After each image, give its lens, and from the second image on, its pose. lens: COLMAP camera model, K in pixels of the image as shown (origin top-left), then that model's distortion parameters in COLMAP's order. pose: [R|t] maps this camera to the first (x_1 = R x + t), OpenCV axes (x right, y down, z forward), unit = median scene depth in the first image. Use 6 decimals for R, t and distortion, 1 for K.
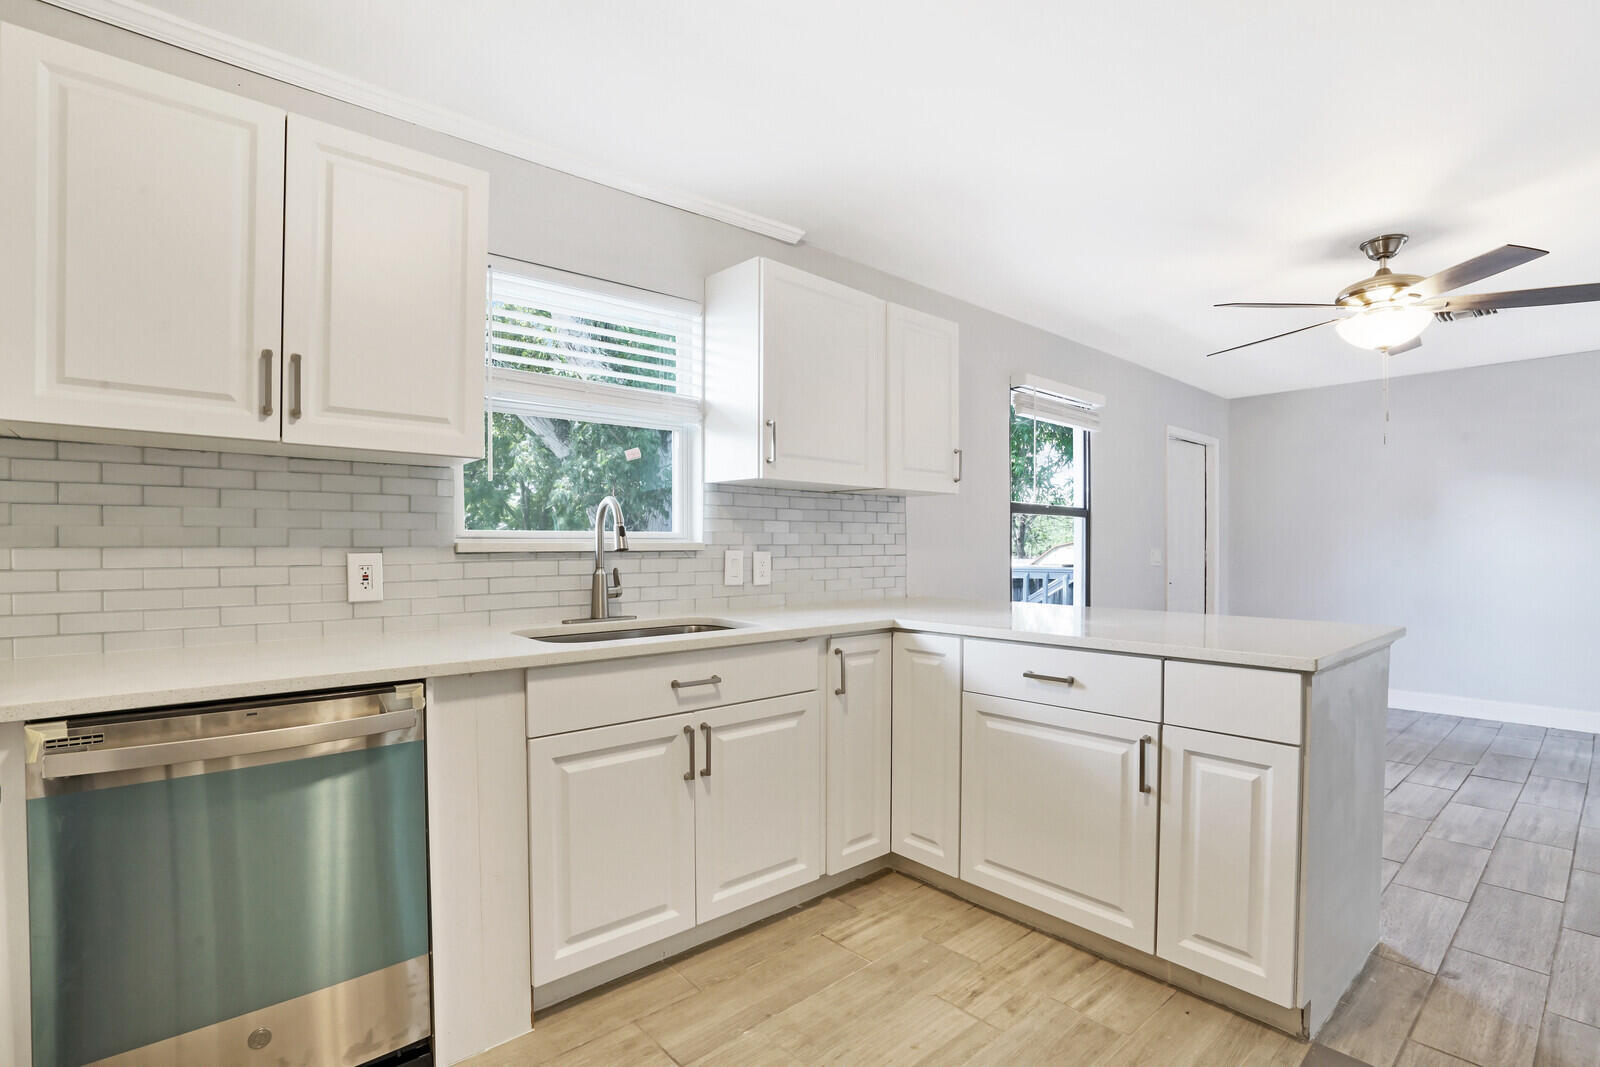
lens RADIAL K [[773.2, 0, 796.5], [0, 773.2, 538.1], [0, 0, 1]] dist [-0.050502, 0.019813]
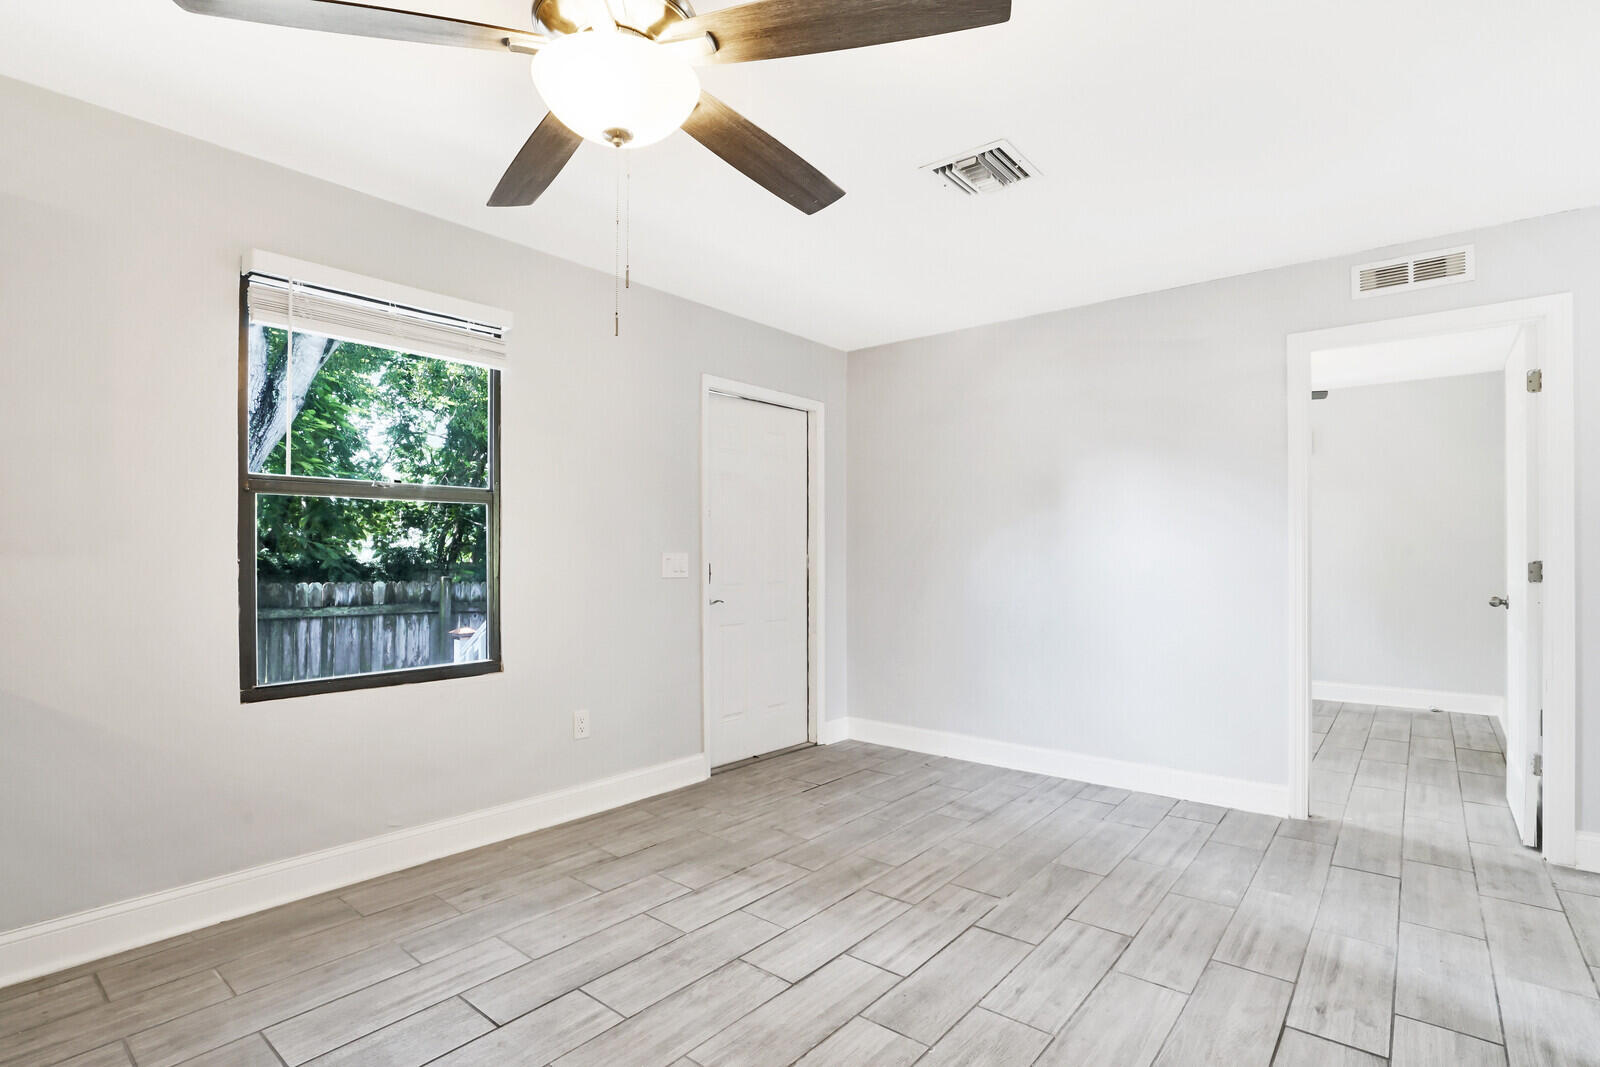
lens RADIAL K [[773.2, 0, 796.5], [0, 773.2, 538.1], [0, 0, 1]] dist [-0.050502, 0.019813]
pose [[0.989160, 0.004167, 0.146783, 0.838732], [-0.002911, 0.999957, -0.008769, 0.003746], [-0.146813, 0.008247, 0.989130, 0.507172]]
